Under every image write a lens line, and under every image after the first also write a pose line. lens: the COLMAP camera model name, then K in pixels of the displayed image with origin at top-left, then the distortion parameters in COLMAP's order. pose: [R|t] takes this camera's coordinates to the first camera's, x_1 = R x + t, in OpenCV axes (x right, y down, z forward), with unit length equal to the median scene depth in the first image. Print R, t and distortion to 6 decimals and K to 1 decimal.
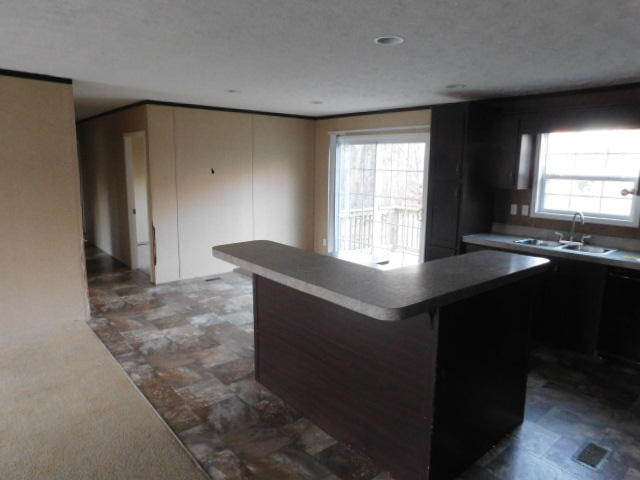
lens RADIAL K [[428.6, 0, 320.9], [0, 428.6, 233.2], [0, 0, 1]] dist [-0.065697, 0.063934]
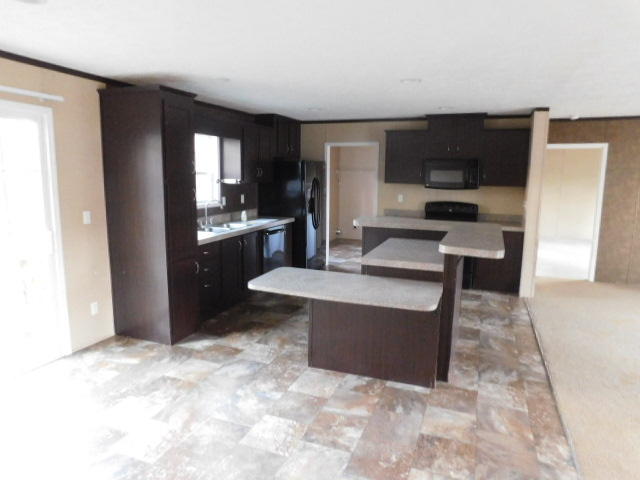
lens RADIAL K [[424.8, 0, 320.0], [0, 424.8, 240.0], [0, 0, 1]] dist [-0.065080, 0.053985]
pose [[-0.474932, -0.161417, 0.865092, -0.643726], [0.115931, 0.962991, 0.243329, -0.202722], [-0.872353, 0.215855, -0.438642, 1.282250]]
